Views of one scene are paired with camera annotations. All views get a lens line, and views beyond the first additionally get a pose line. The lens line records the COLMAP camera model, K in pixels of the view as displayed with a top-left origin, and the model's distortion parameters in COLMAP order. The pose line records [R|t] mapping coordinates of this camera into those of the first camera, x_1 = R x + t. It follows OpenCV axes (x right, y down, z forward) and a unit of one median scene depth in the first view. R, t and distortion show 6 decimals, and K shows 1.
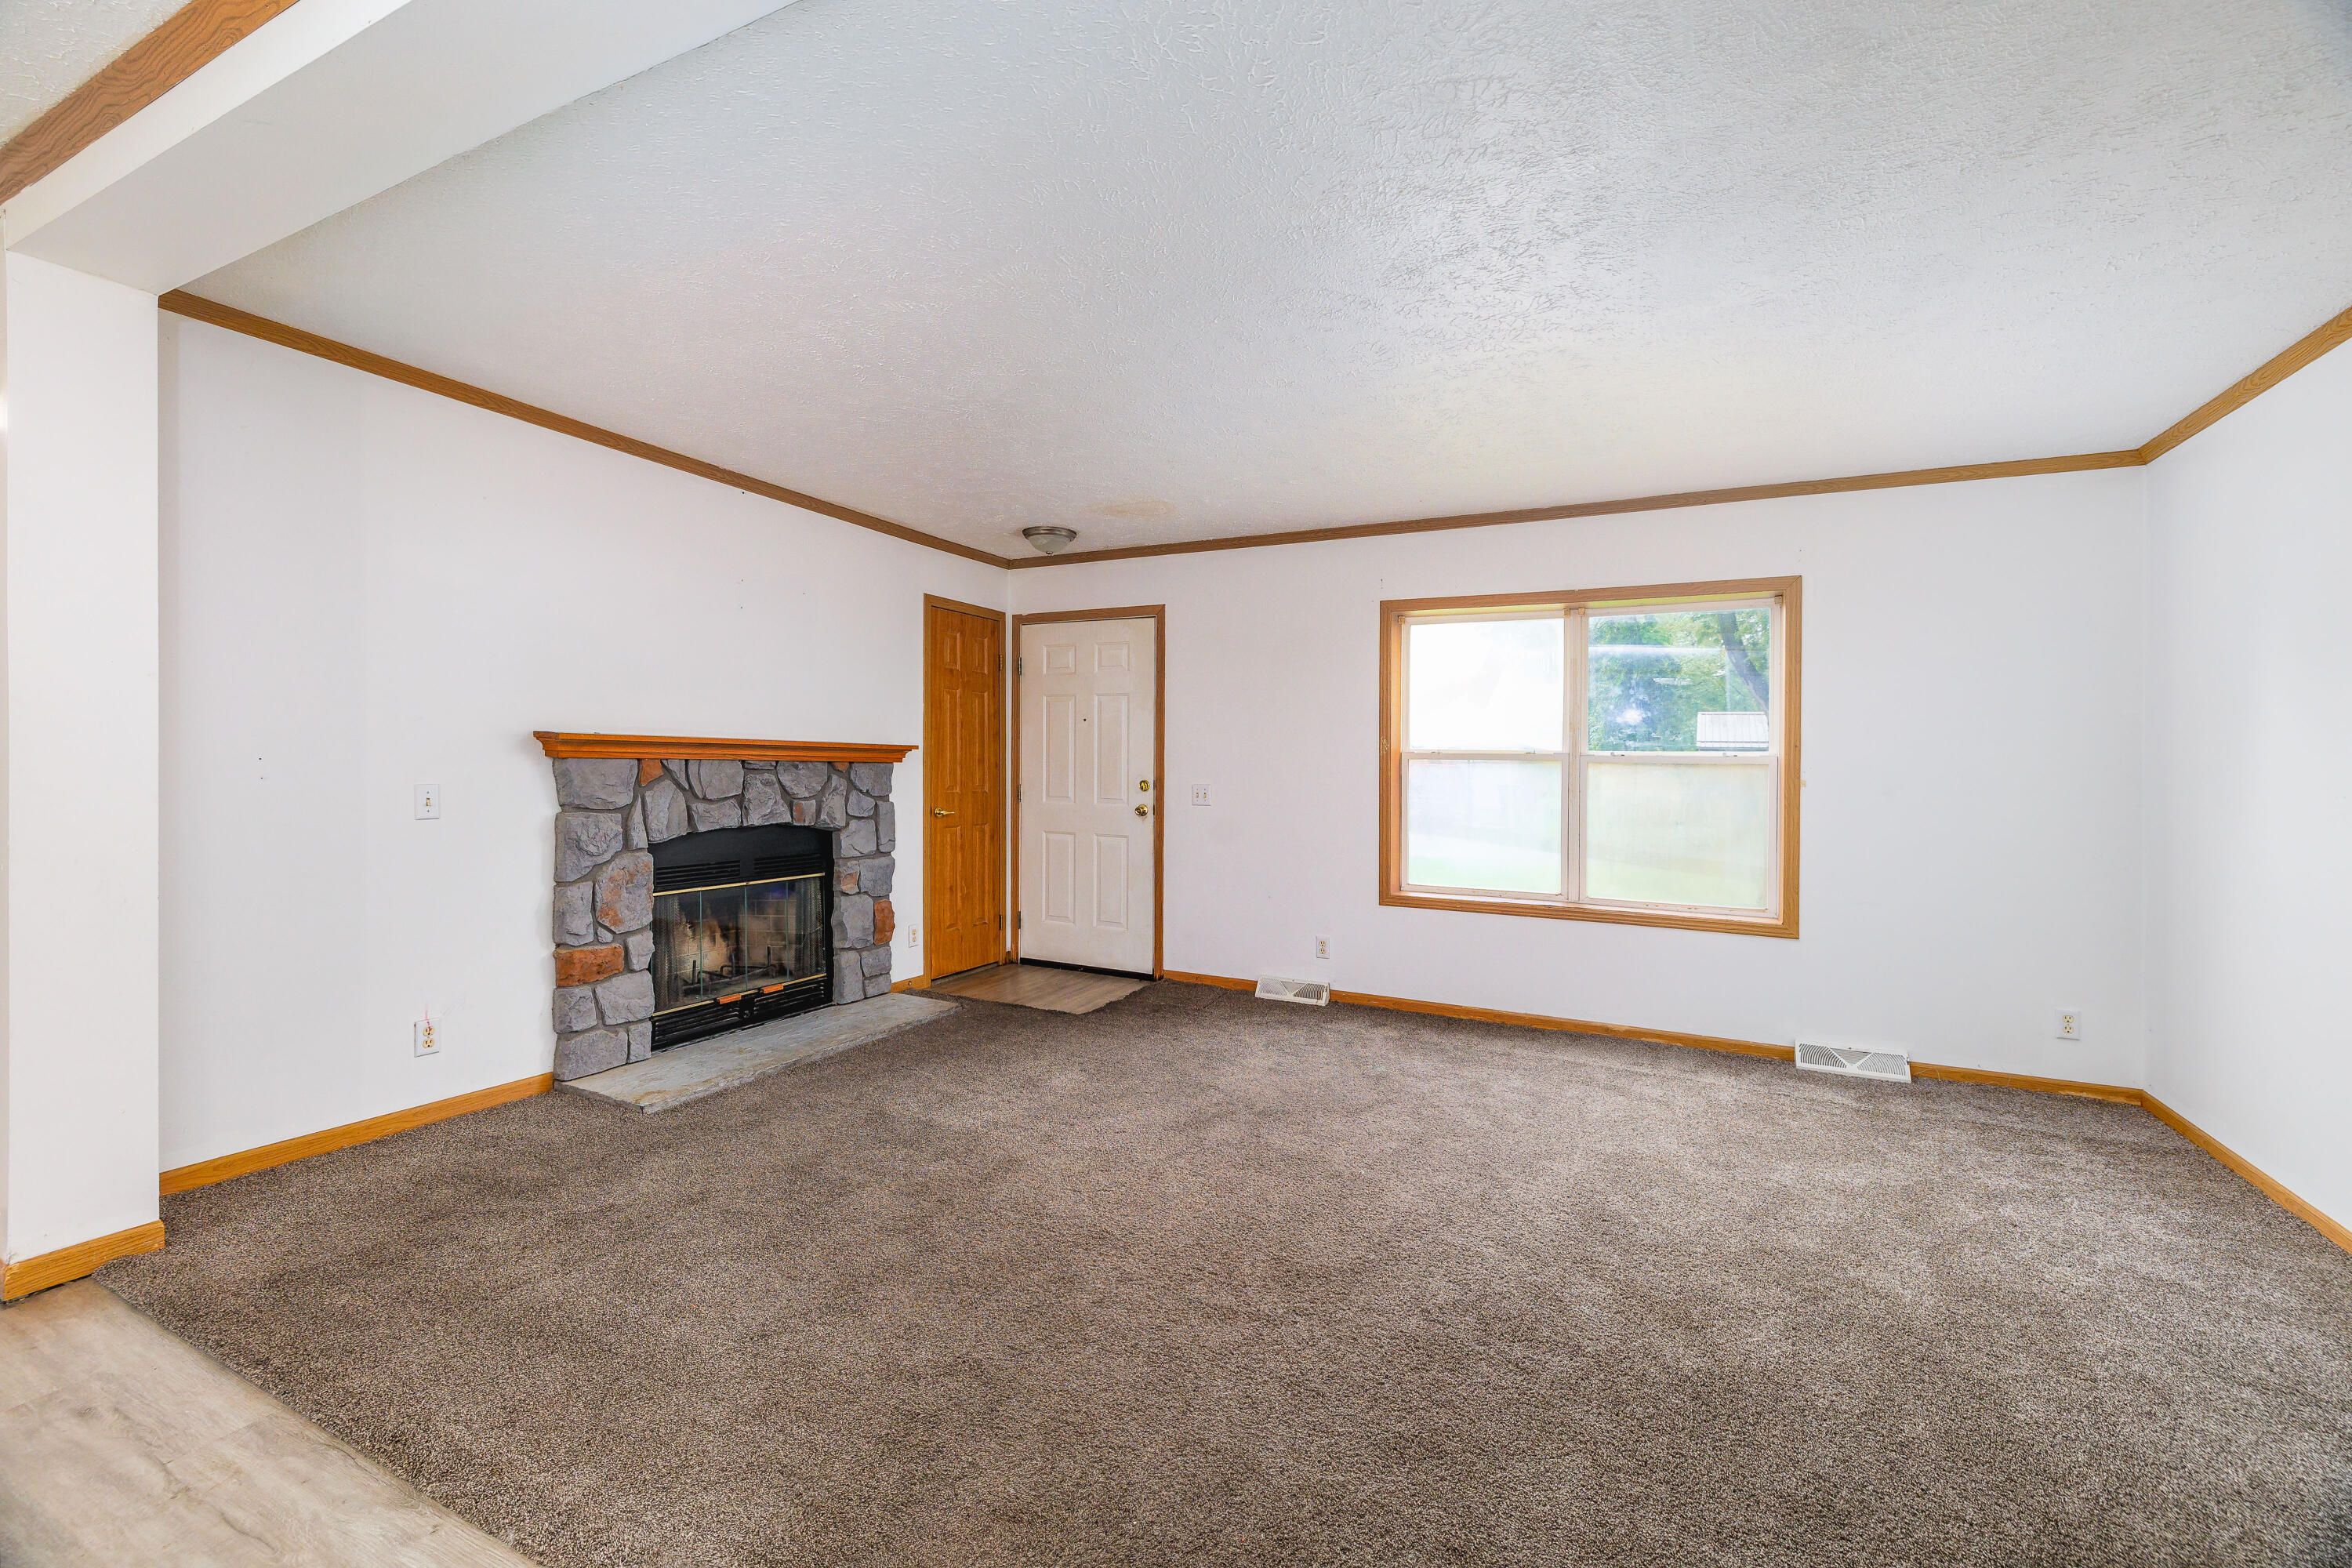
lens RADIAL K [[992.6, 0, 1176.8], [0, 992.6, 730.7], [0, 0, 1]] dist [-0.003462, 0.000582]
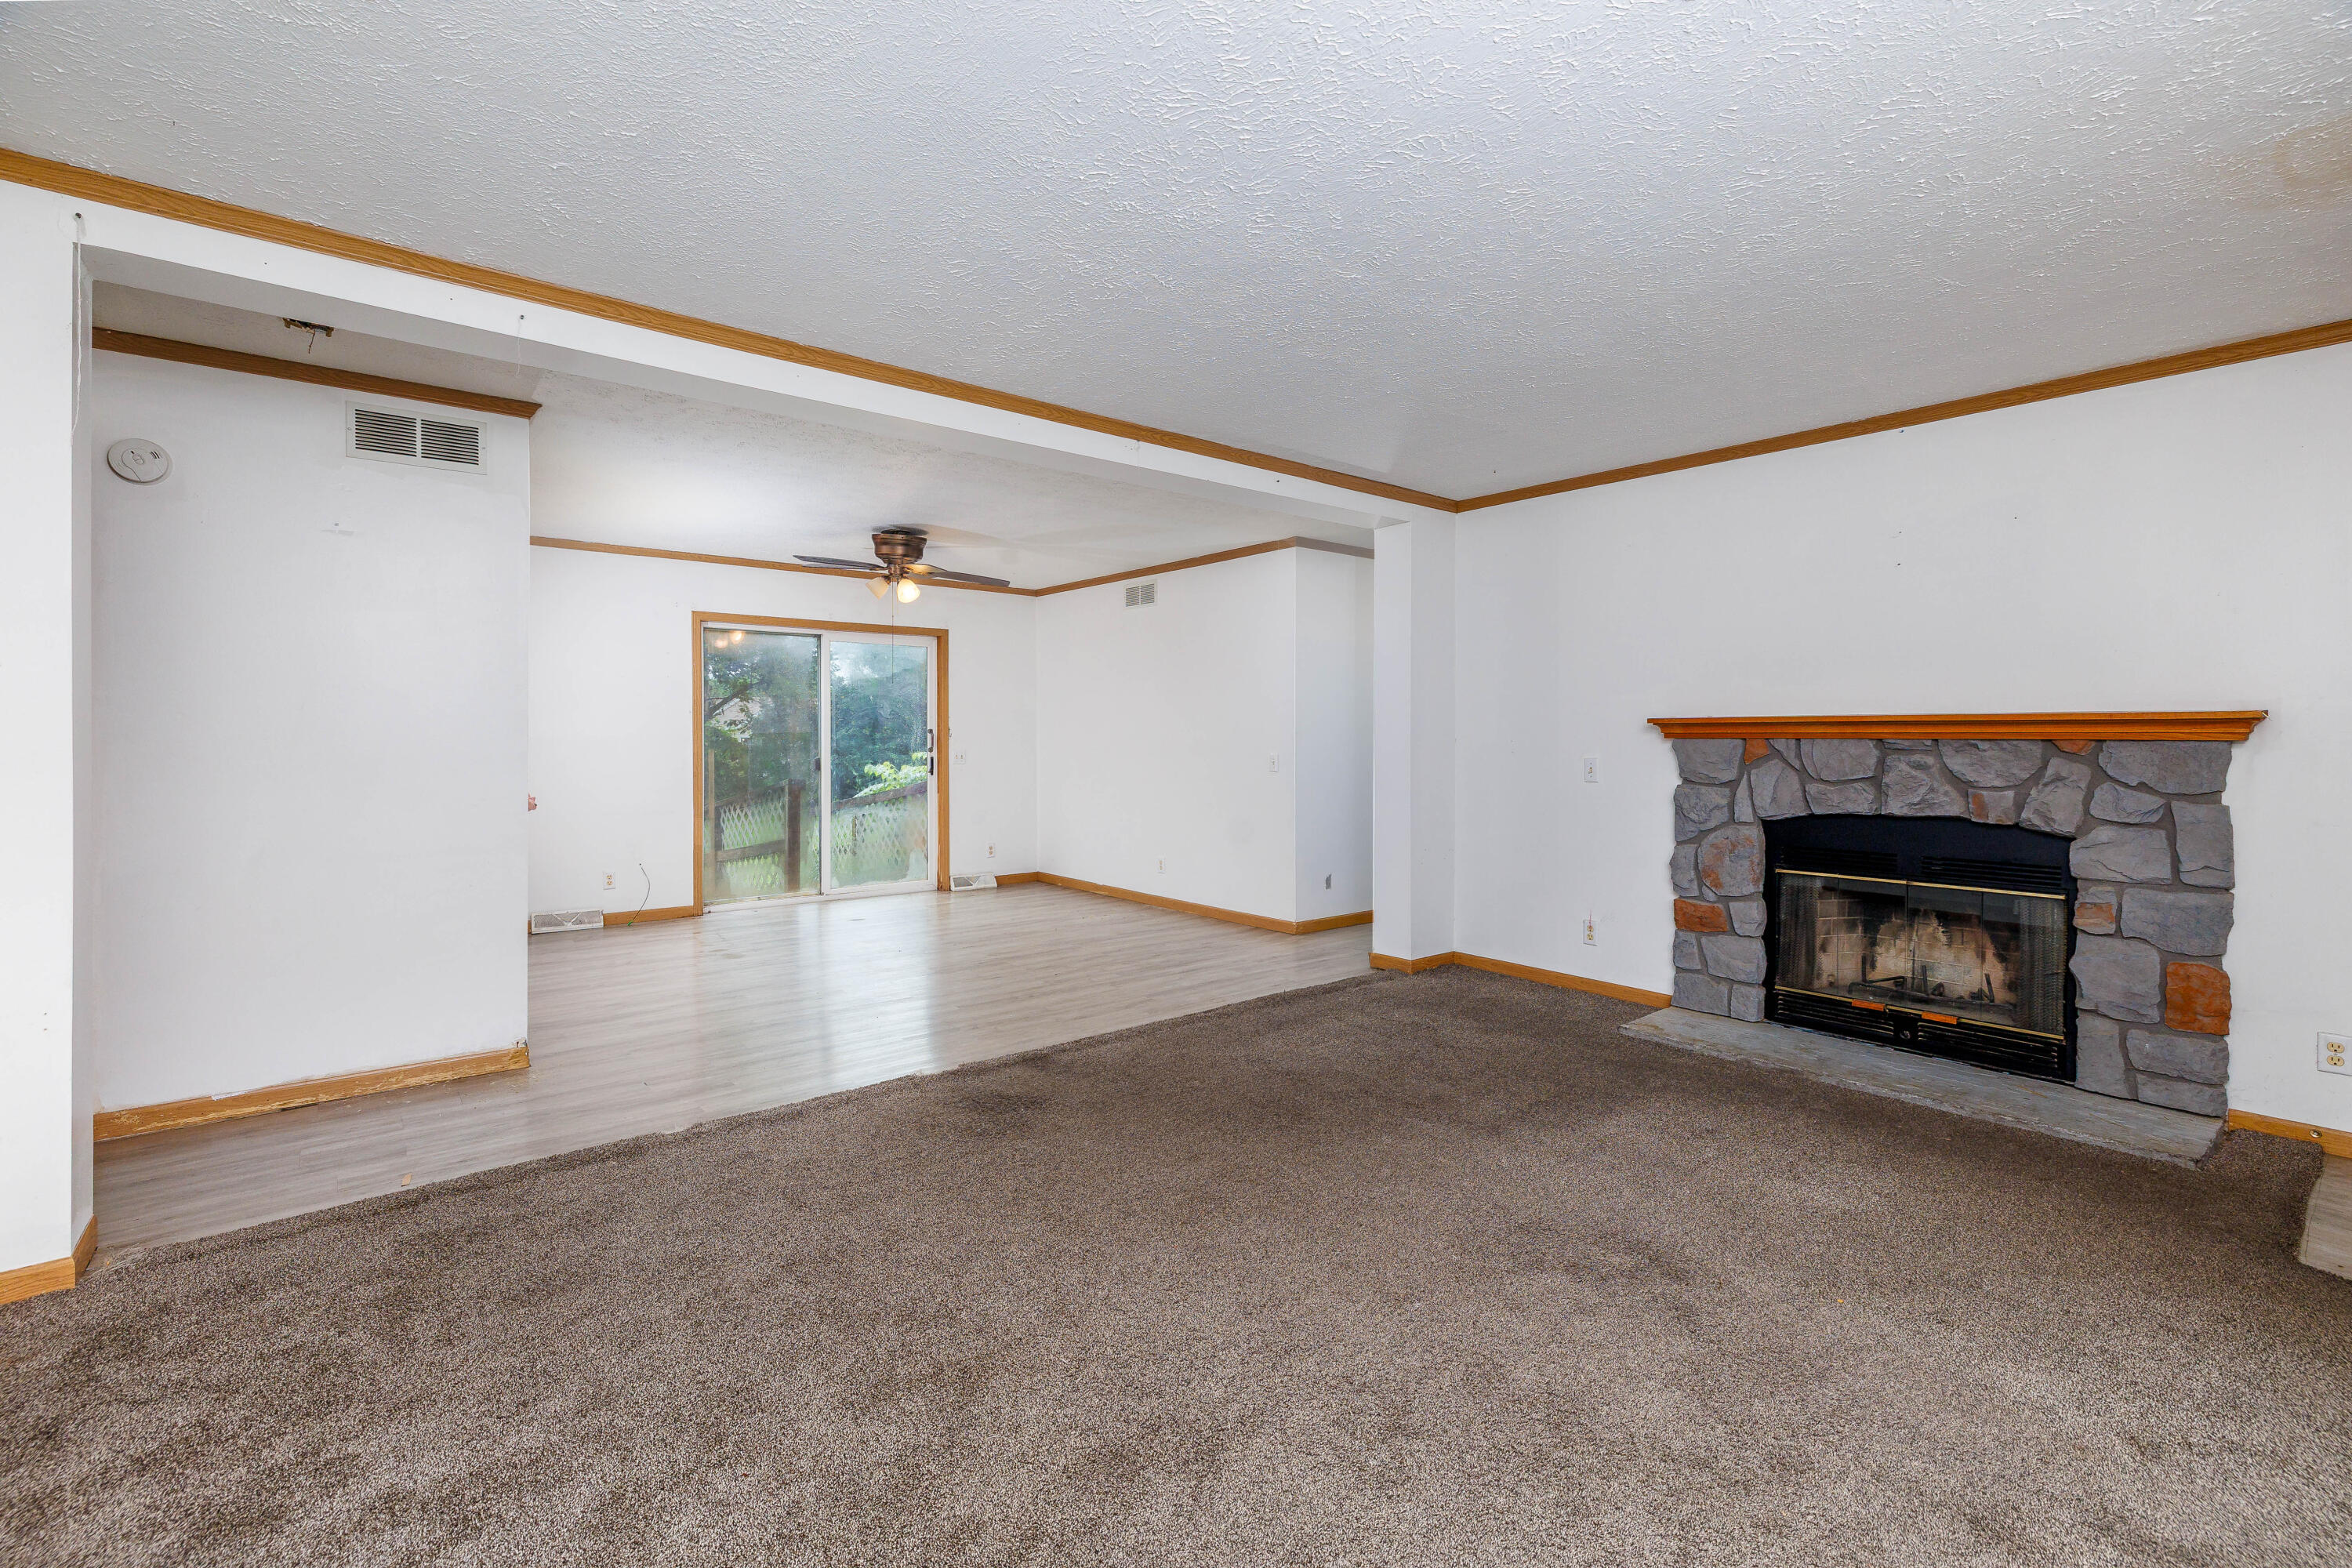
lens RADIAL K [[992.6, 0, 1191.7], [0, 992.6, 714.1], [0, 0, 1]] dist [-0.003462, 0.000582]
pose [[-0.399476, -0.041167, -0.915819, 0.554269], [0.020520, 0.998339, -0.053827, 0.038271], [0.916514, -0.040295, -0.397968, 0.714478]]
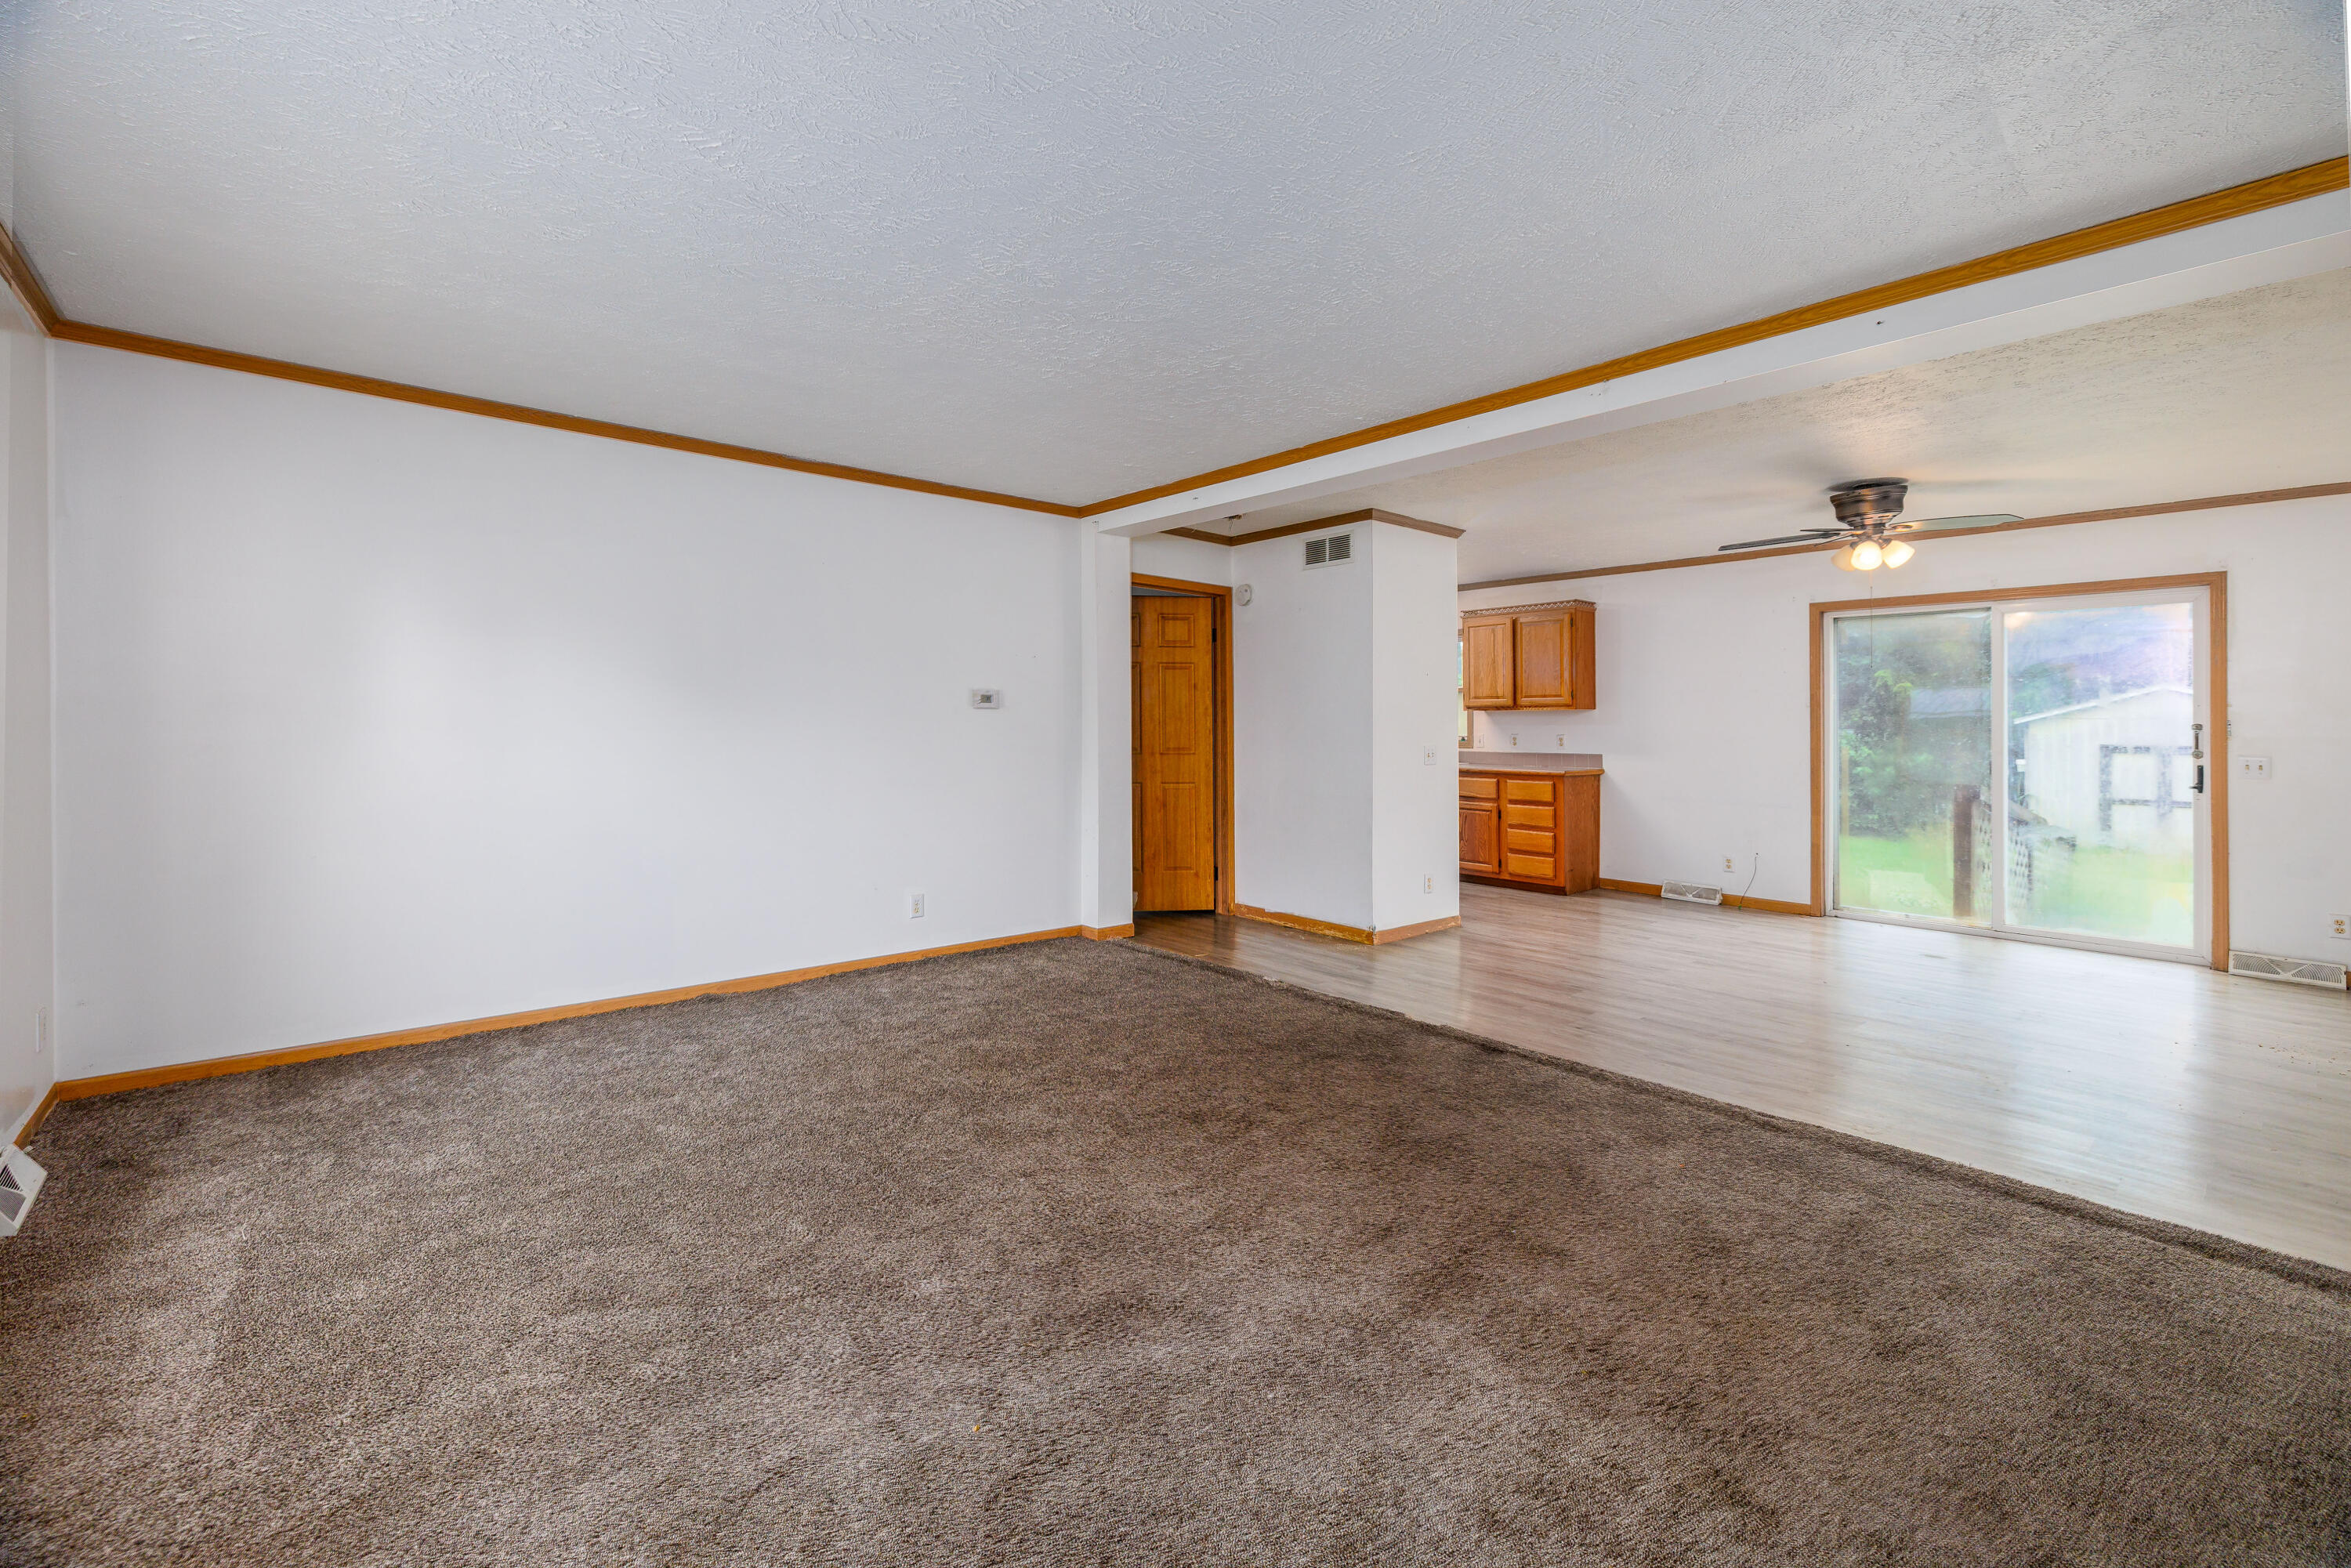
lens RADIAL K [[965.4, 0, 1182.5], [0, 965.4, 725.5], [0, 0, 1]] dist [0.009078, -0.000642]
pose [[-0.937416, -0.027356, 0.347136, -0.118562], [-0.037321, 0.999060, -0.022049, 0.033847], [-0.346207, -0.033625, -0.937556, 1.078811]]
